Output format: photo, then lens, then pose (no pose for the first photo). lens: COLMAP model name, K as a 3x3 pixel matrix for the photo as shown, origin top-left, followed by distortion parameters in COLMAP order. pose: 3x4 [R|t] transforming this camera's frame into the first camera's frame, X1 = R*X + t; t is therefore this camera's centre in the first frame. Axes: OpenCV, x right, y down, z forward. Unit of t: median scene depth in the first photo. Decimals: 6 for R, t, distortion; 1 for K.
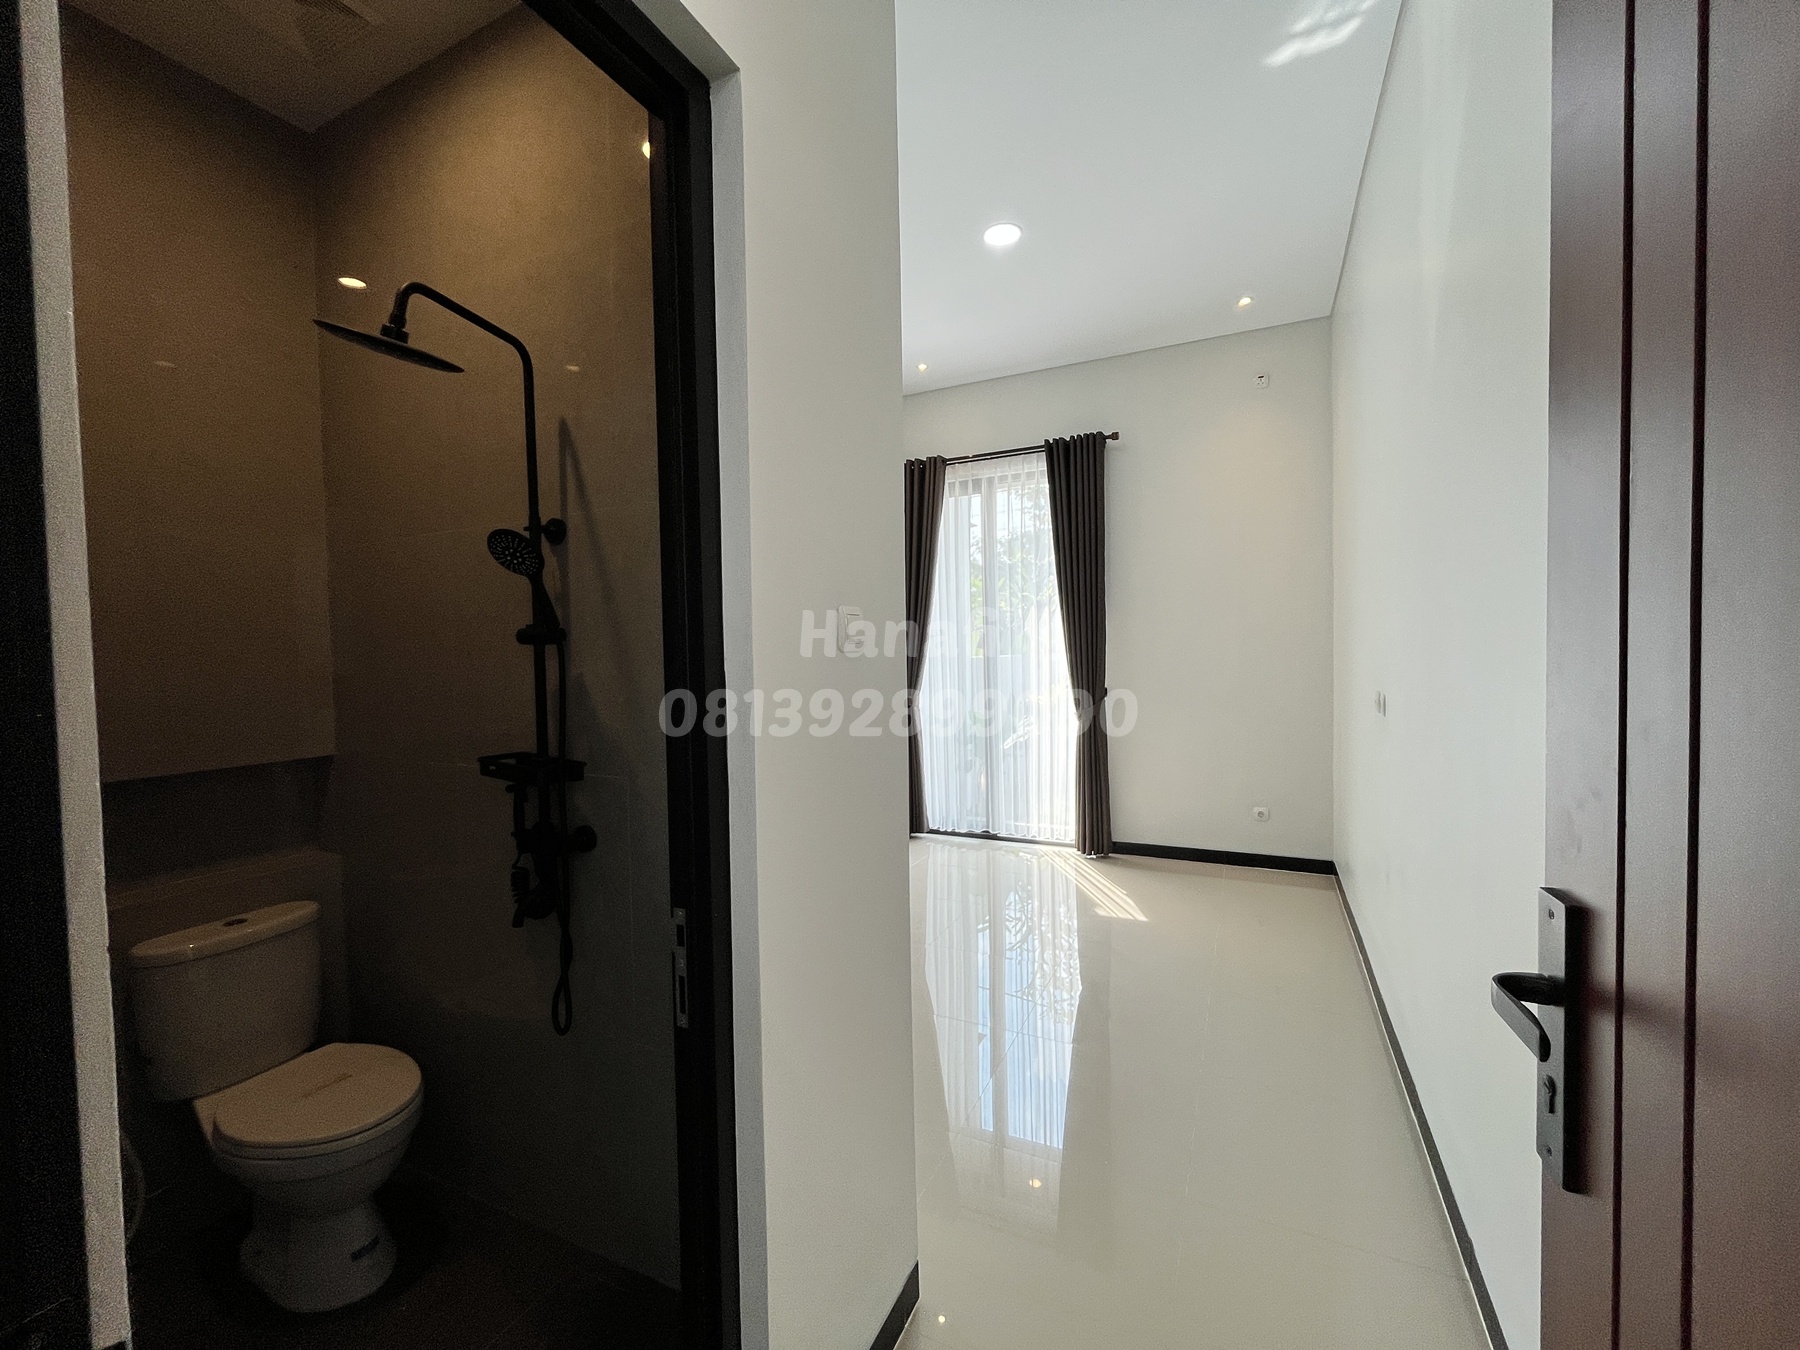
lens RADIAL K [[729.3, 0, 903.5], [0, 729.3, 678.9], [0, 0, 1]] dist [-0.001265, -0.000643]
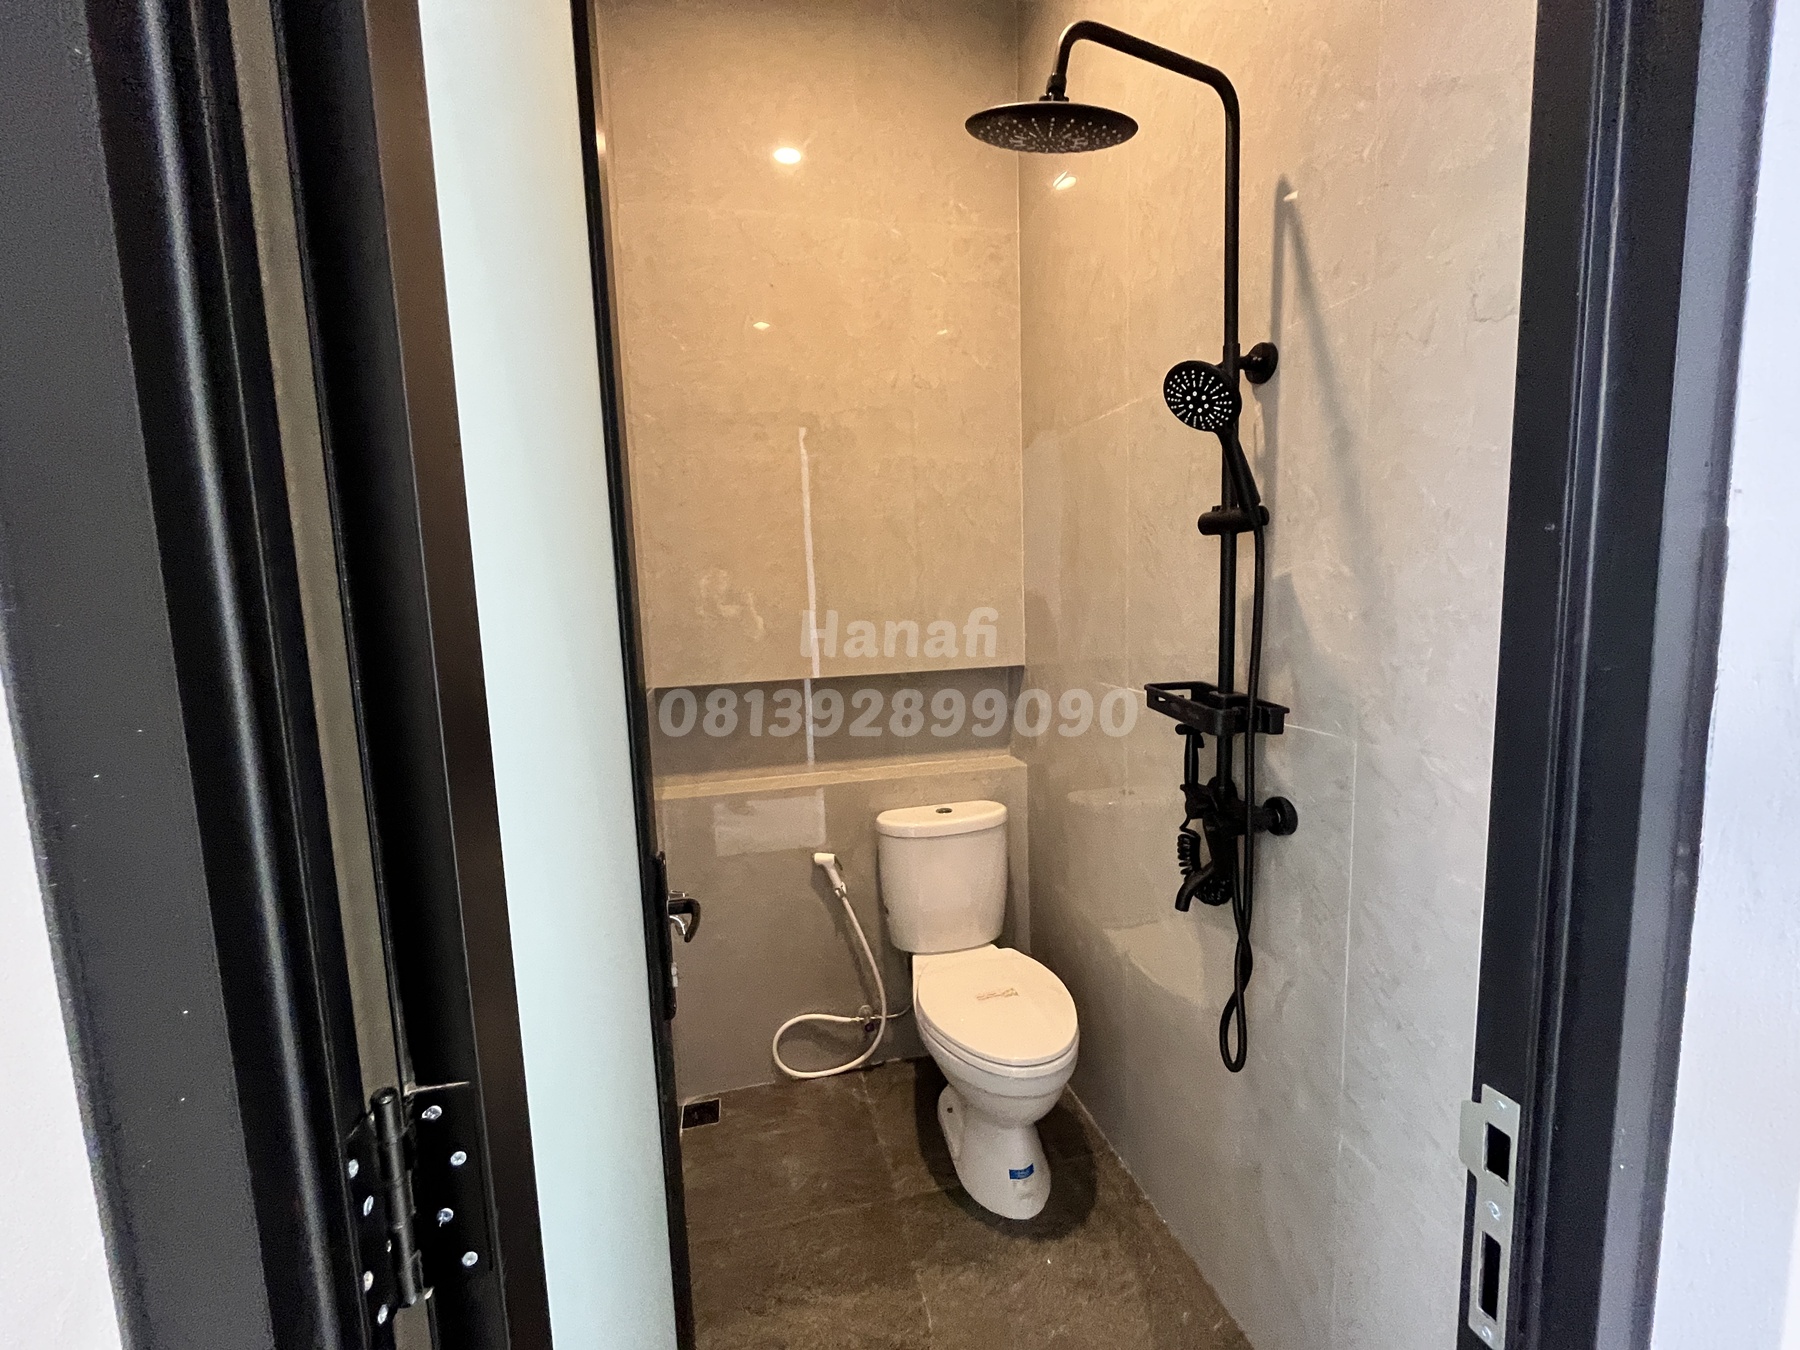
lens RADIAL K [[729.3, 0, 896.0], [0, 729.3, 673.6], [0, 0, 1]] dist [-0.001265, -0.000643]
pose [[0.623995, 0.085538, -0.776732, -0.178480], [-0.002692, 0.994220, 0.107326, 0.015395], [0.781423, -0.064880, 0.620619, 0.381273]]
